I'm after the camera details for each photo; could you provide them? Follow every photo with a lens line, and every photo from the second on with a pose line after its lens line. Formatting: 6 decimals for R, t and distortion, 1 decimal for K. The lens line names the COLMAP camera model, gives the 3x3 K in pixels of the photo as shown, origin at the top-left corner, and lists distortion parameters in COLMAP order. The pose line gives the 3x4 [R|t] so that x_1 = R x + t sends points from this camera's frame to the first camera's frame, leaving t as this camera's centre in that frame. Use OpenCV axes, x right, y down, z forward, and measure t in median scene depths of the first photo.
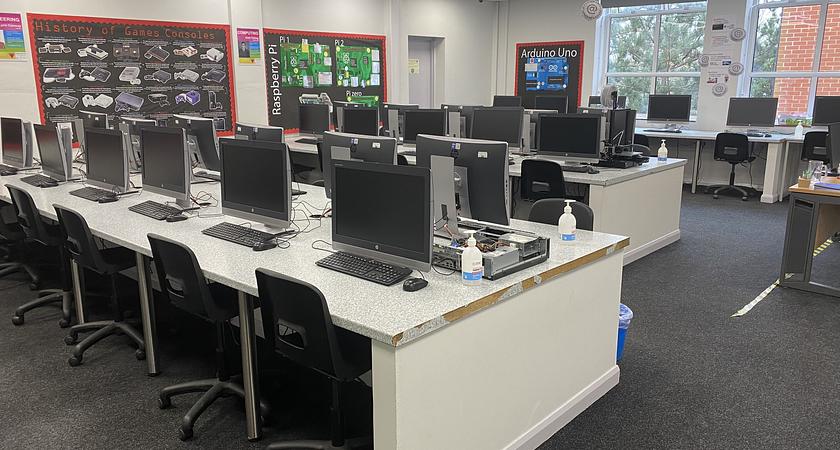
lens RADIAL K [[635.7, 0, 414.9], [0, 635.7, 222.5], [0, 0, 1]] dist [0.074596, -0.047776]
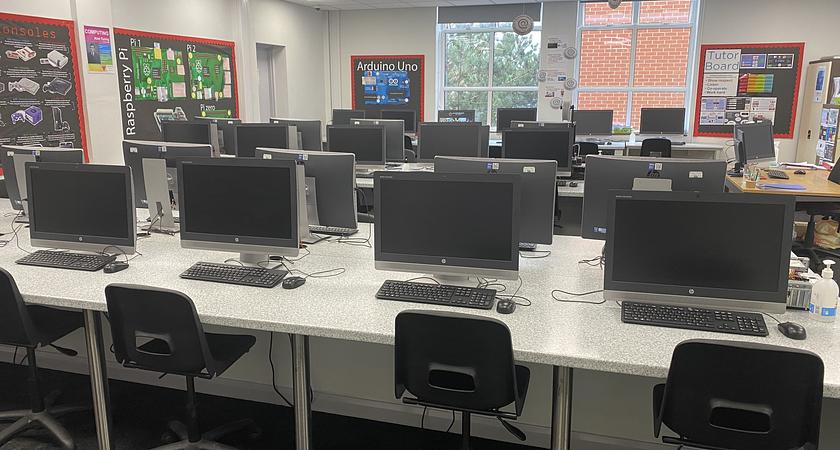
lens RADIAL K [[635.7, 0, 419.3], [0, 635.7, 229.2], [0, 0, 1]] dist [0.074596, -0.047776]
pose [[0.911313, -0.086049, 0.402621, -0.210340], [0.089842, 0.995911, 0.009496, -0.024329], [-0.401792, 0.027518, 0.915318, 0.108375]]
